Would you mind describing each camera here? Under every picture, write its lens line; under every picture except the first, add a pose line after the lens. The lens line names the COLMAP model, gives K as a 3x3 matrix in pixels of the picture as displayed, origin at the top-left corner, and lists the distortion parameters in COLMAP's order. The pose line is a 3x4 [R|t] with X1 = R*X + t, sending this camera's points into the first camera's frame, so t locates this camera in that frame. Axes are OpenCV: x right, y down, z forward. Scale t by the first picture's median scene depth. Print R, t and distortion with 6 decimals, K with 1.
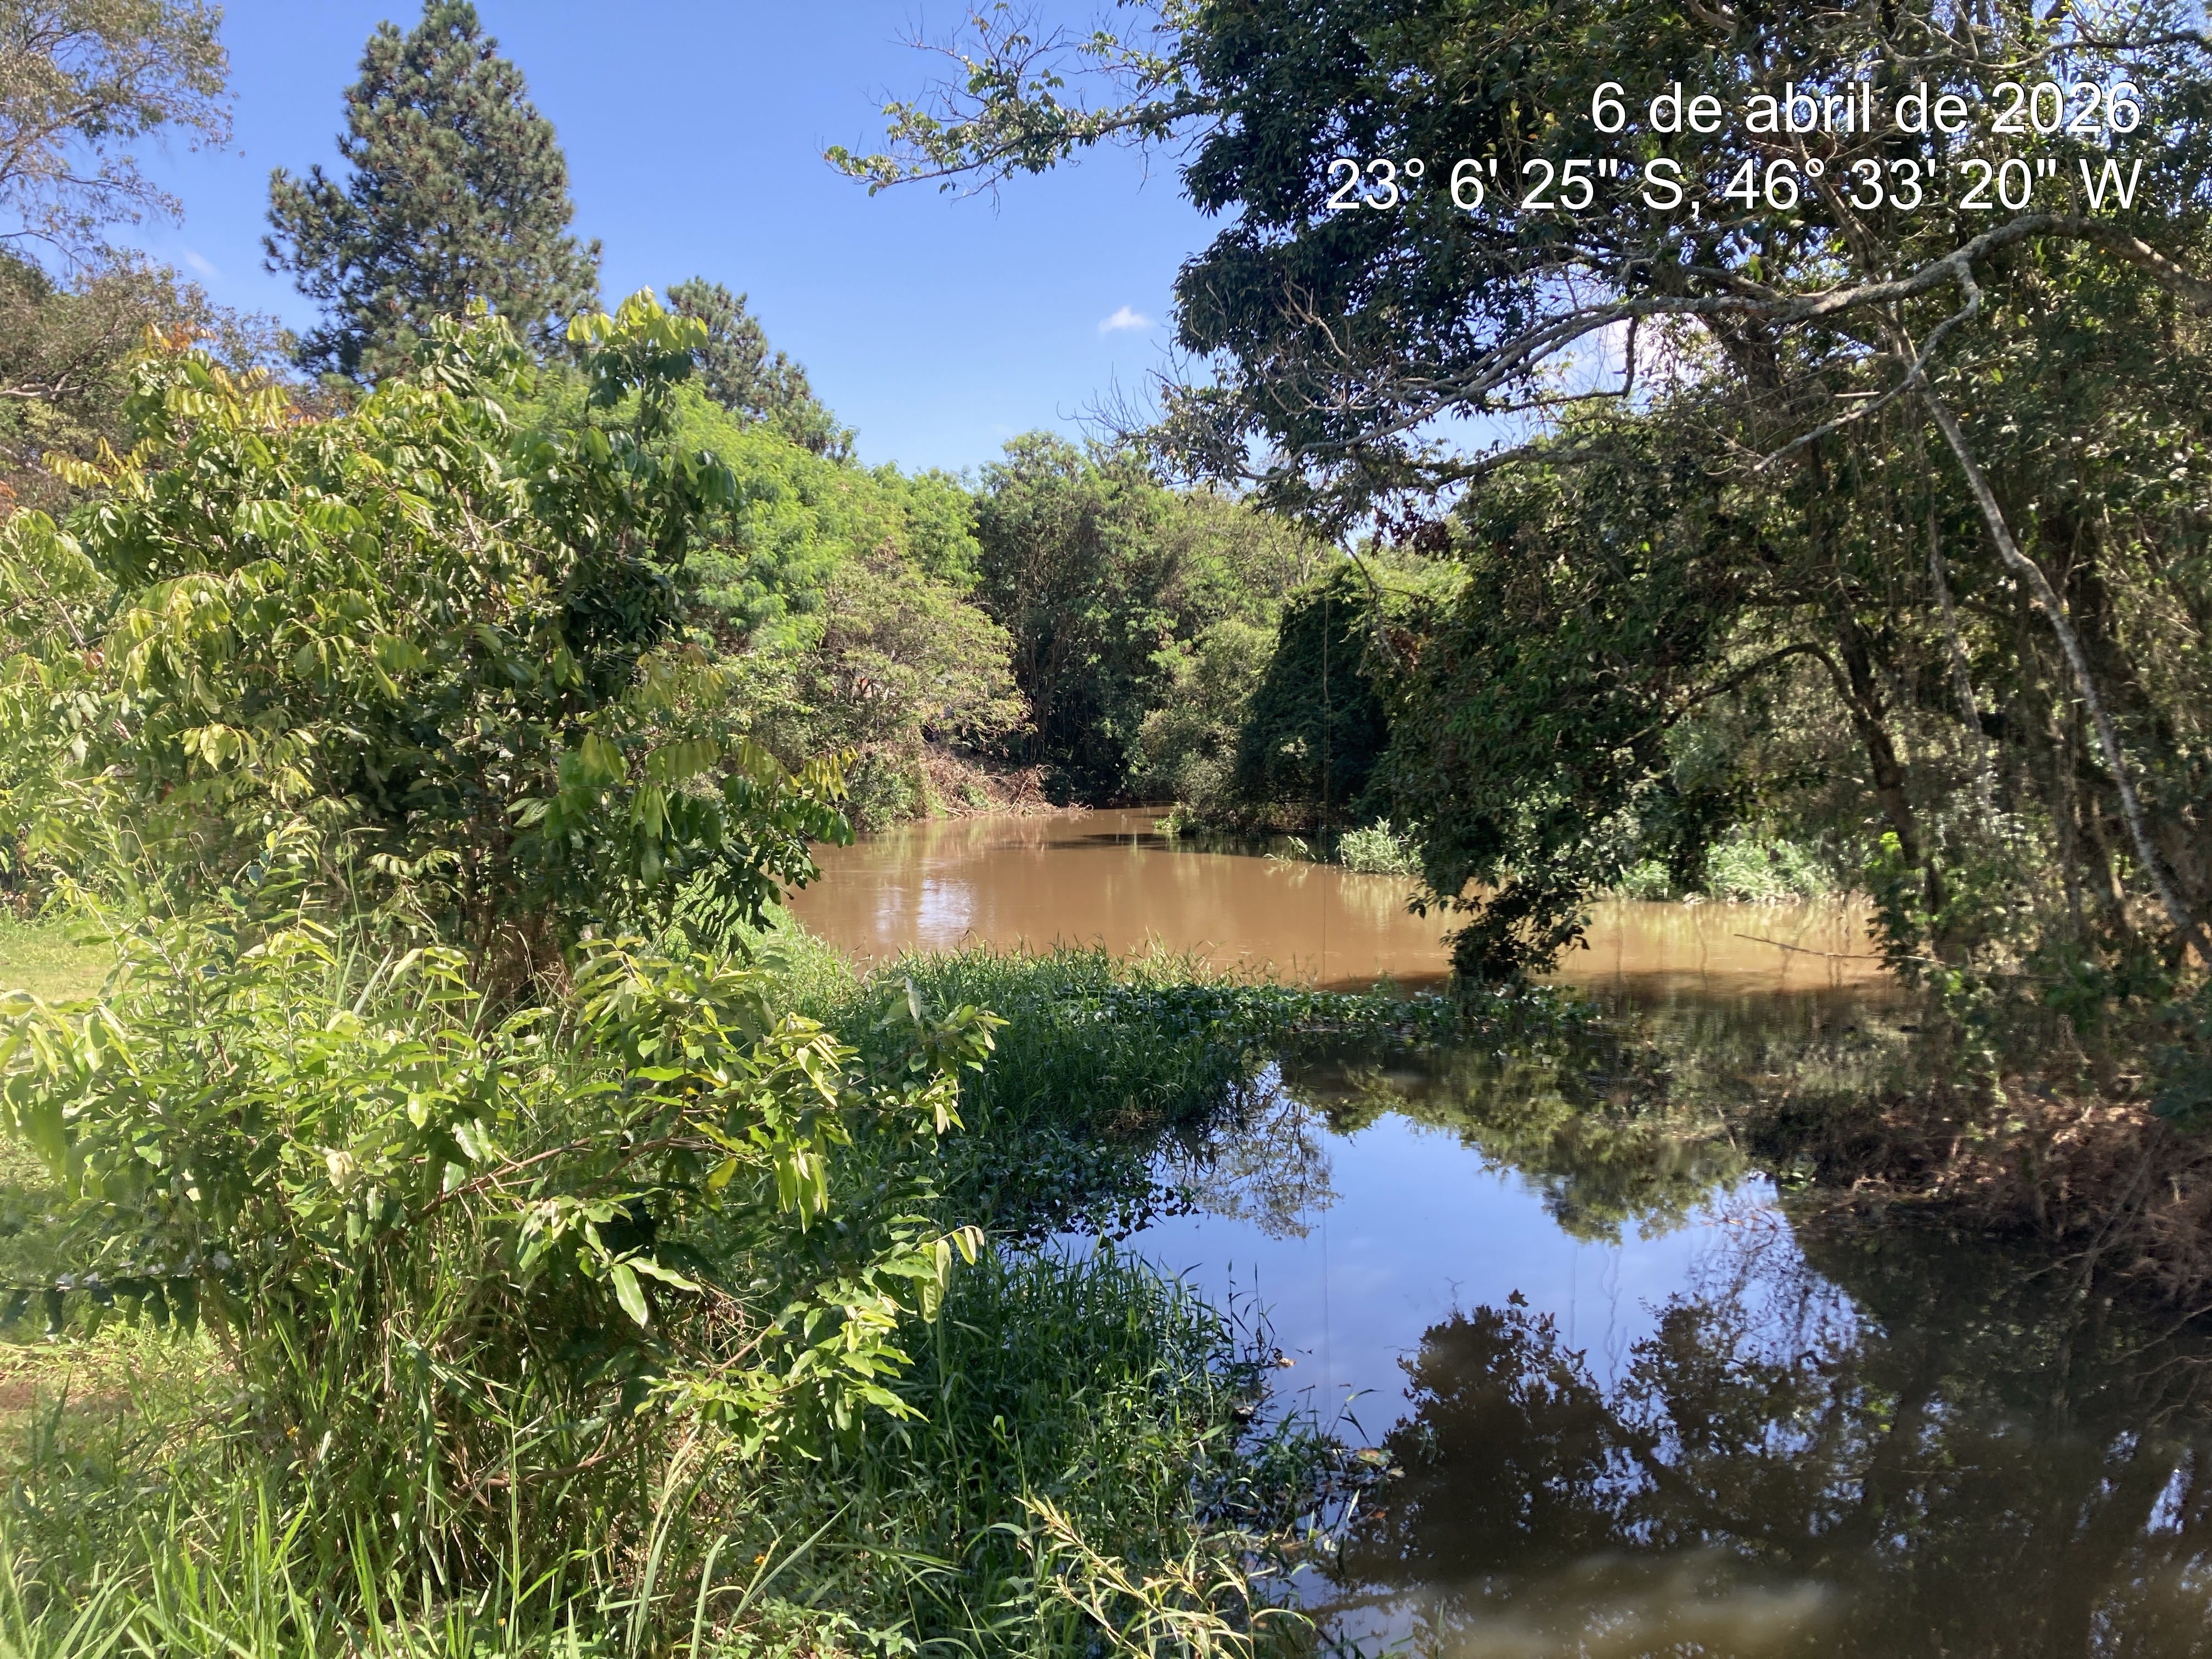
lens RADIAL K [[1834.6, 0, 1098.6], [0, 1834.6, 840.1], [0, 0, 1]] dist [0.080071, -0.007771]
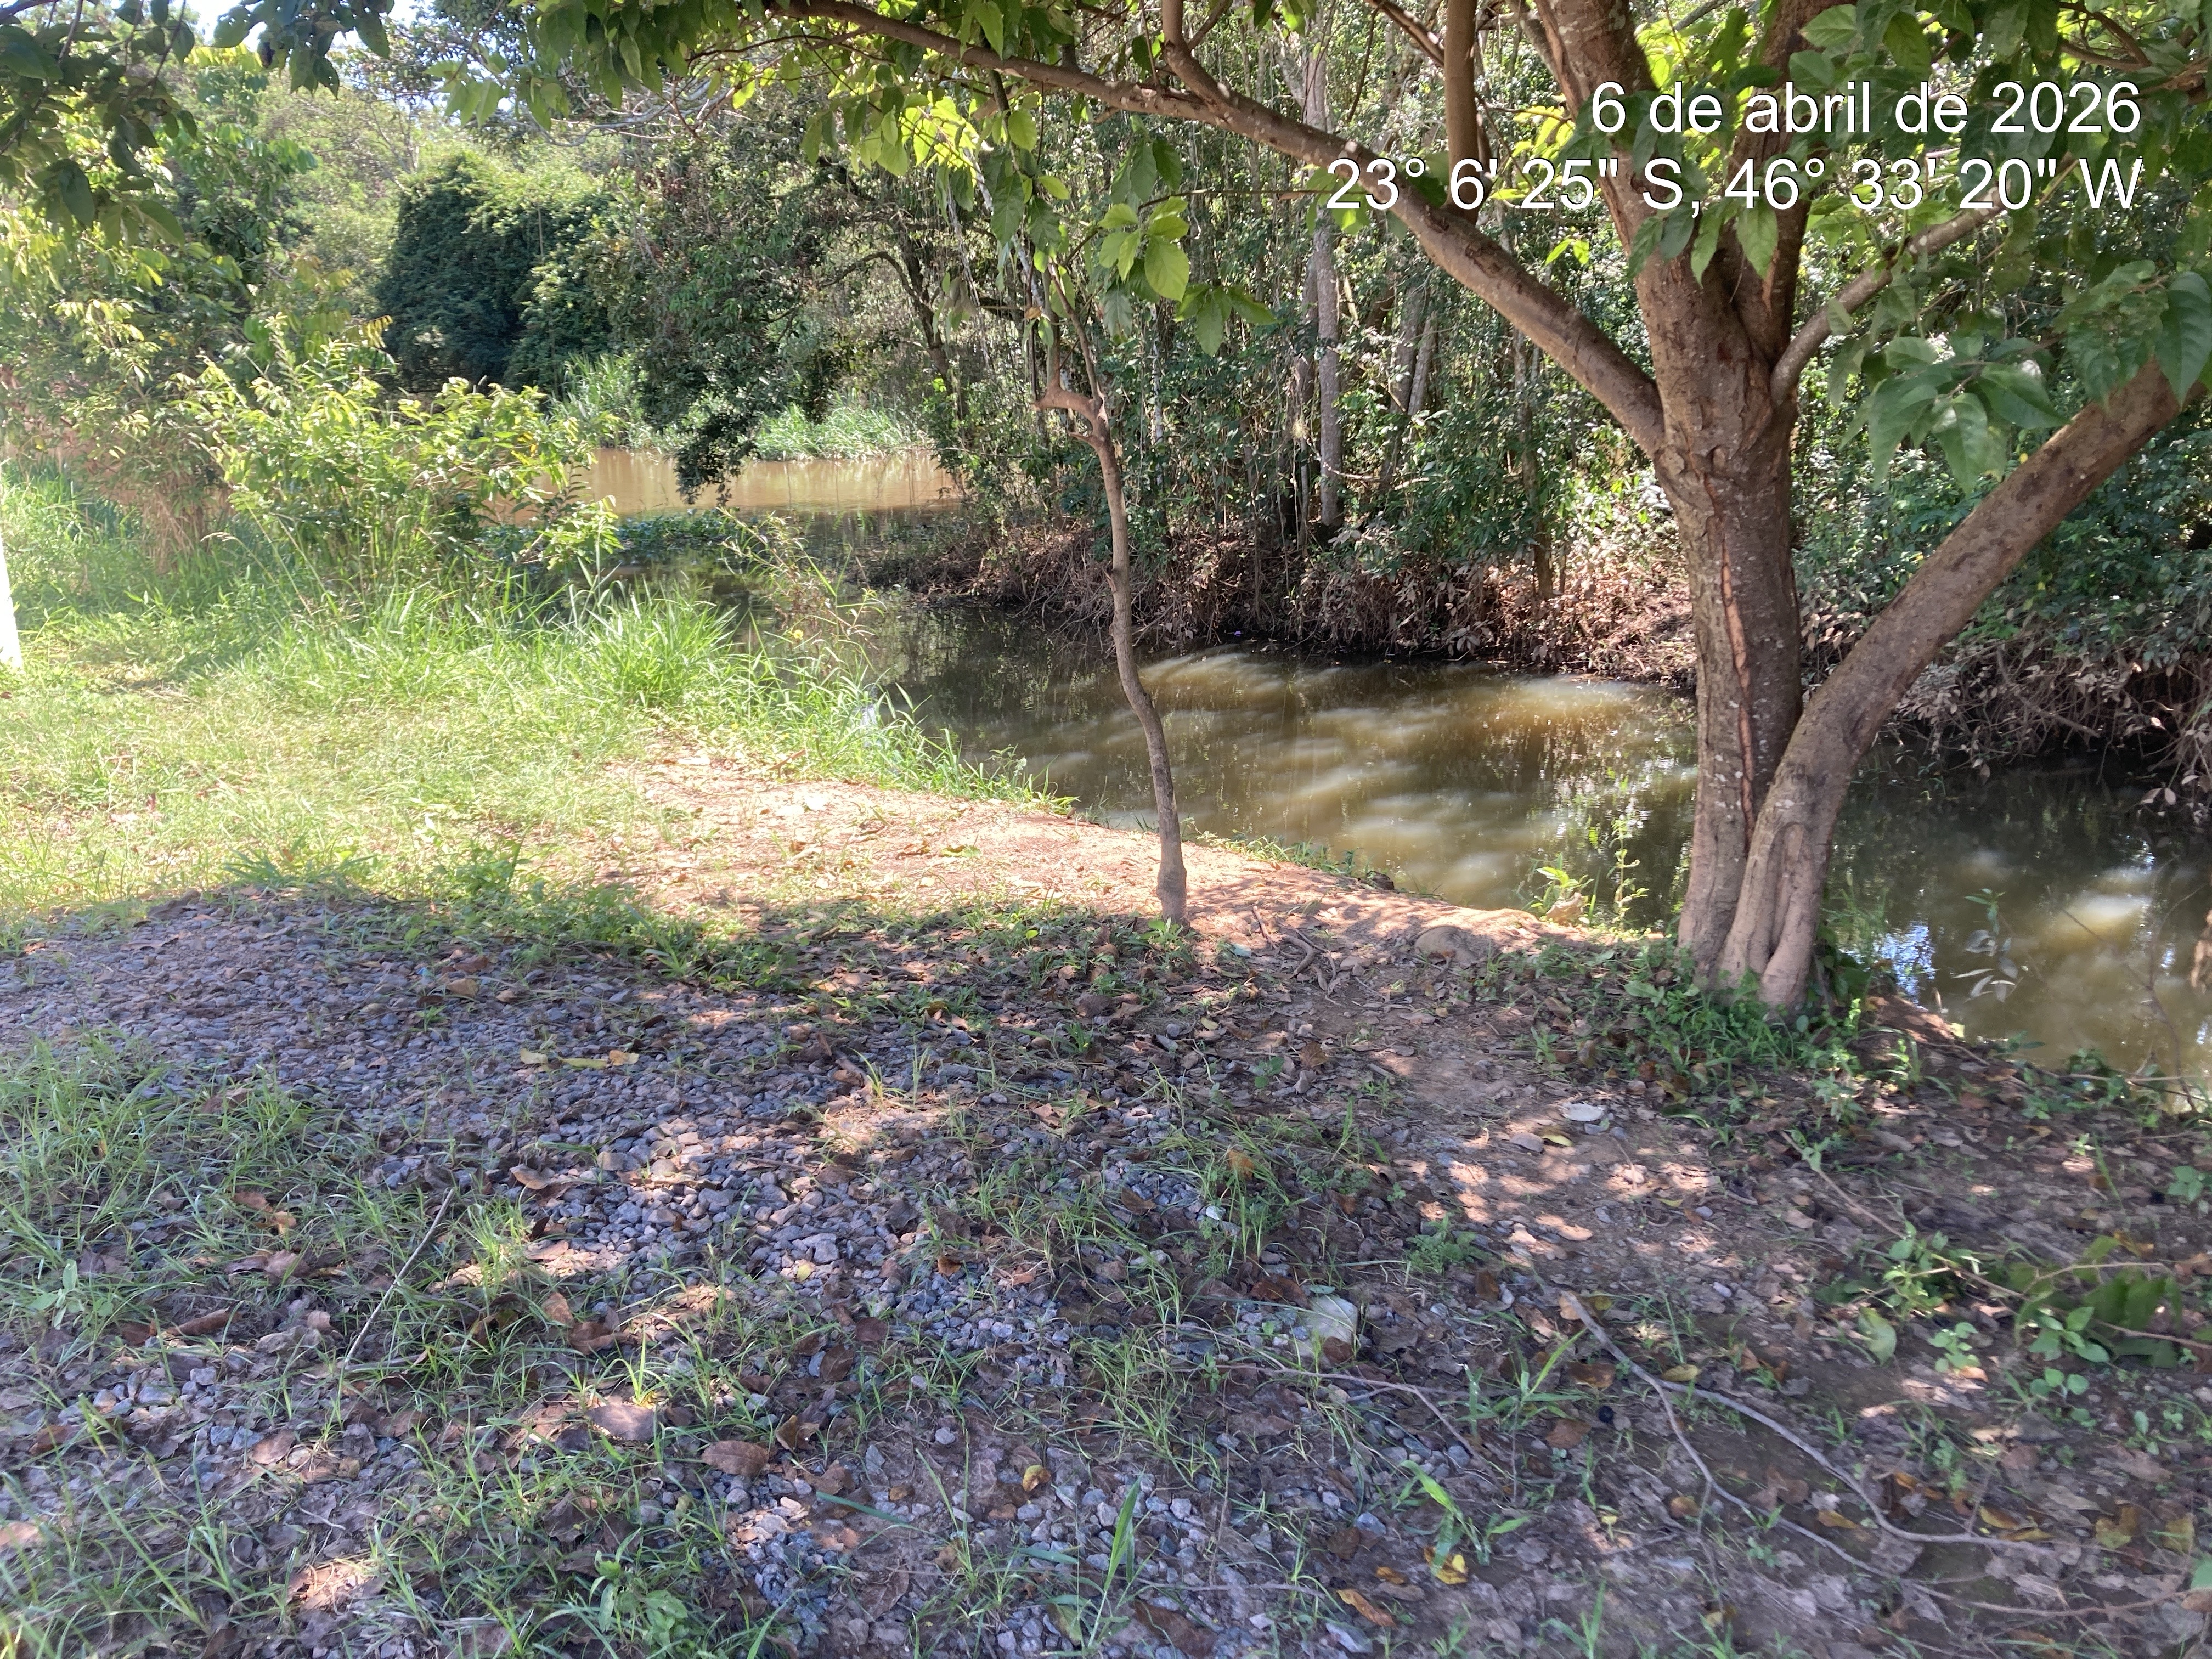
lens RADIAL K [[1845.4, 0, 1095.3], [0, 1845.4, 794.5], [0, 0, 1]] dist [0.047884, -0.041957]
pose [[0.887502, -0.122918, 0.444108, -0.214591], [0.037475, 0.979827, 0.196301, 0.043331], [-0.459278, -0.157575, 0.874205, -0.531705]]
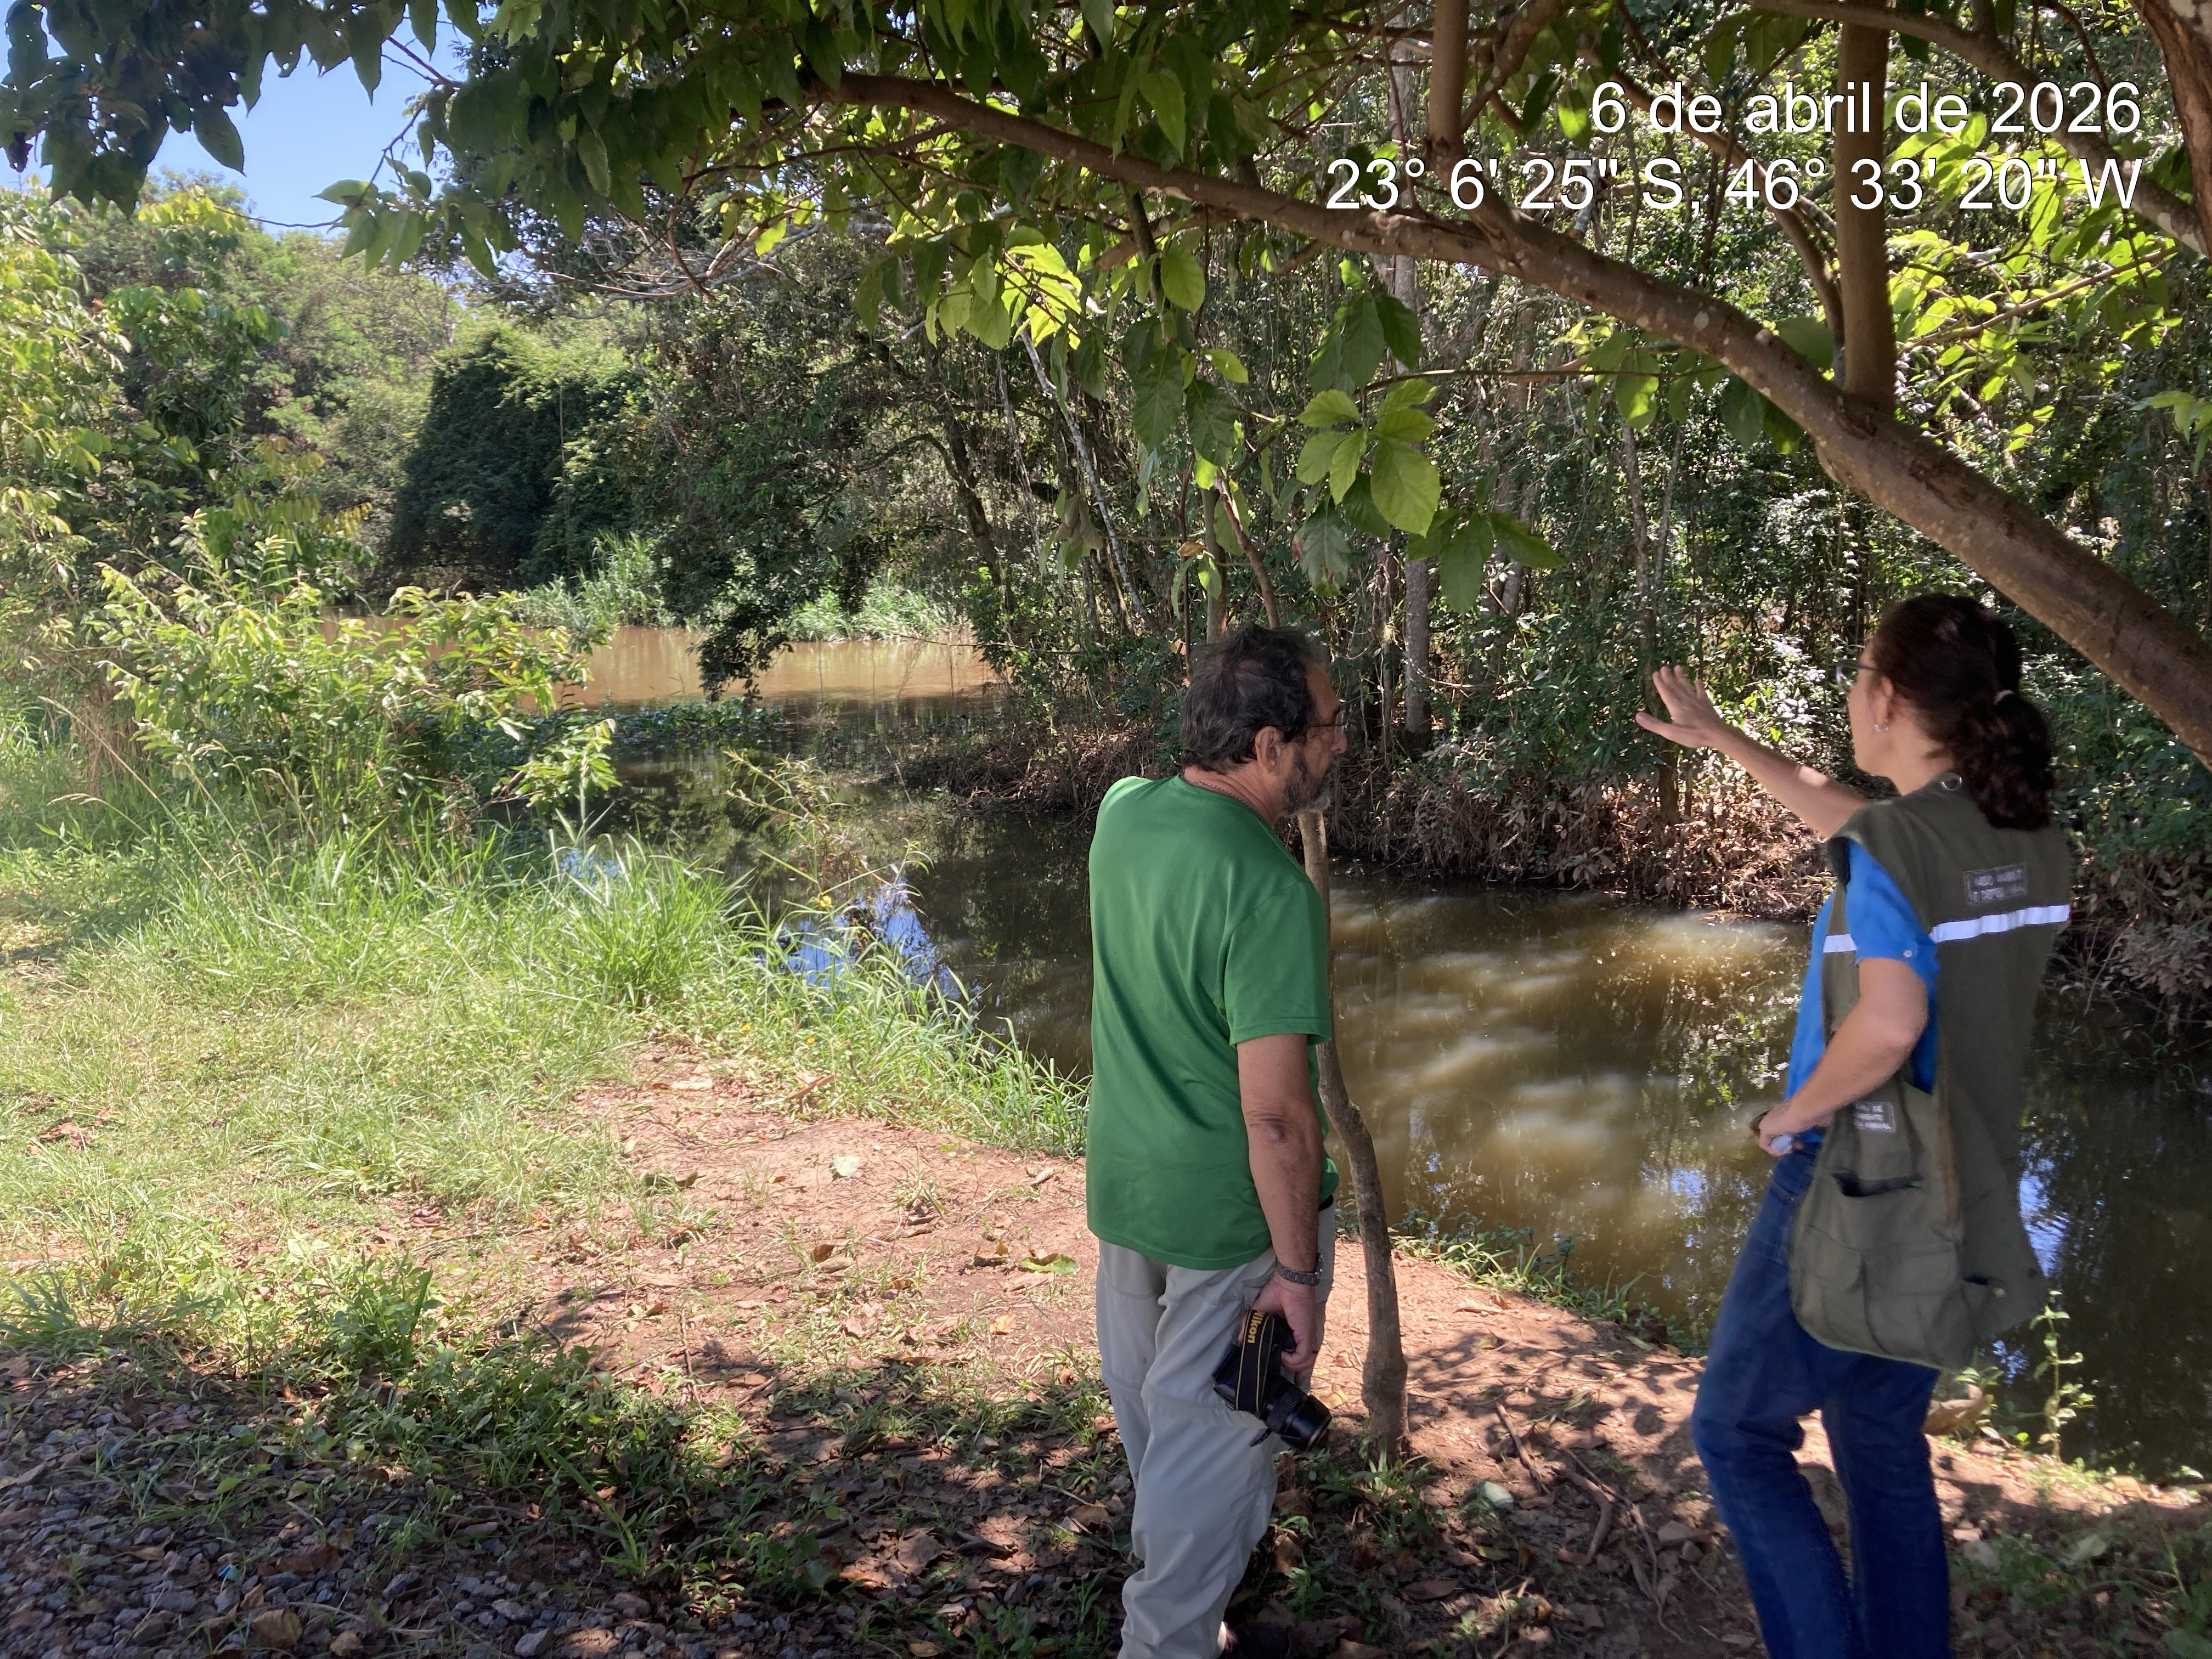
lens RADIAL K [[1838.1, 0, 1119.3], [0, 1838.1, 826.9], [0, 0, 1]] dist [0.067554, -0.092806]
pose [[0.888795, -0.082865, 0.450752, -0.168106], [0.029269, 0.991774, 0.124612, 0.025534], [-0.457370, -0.097561, 0.883908, -0.390606]]
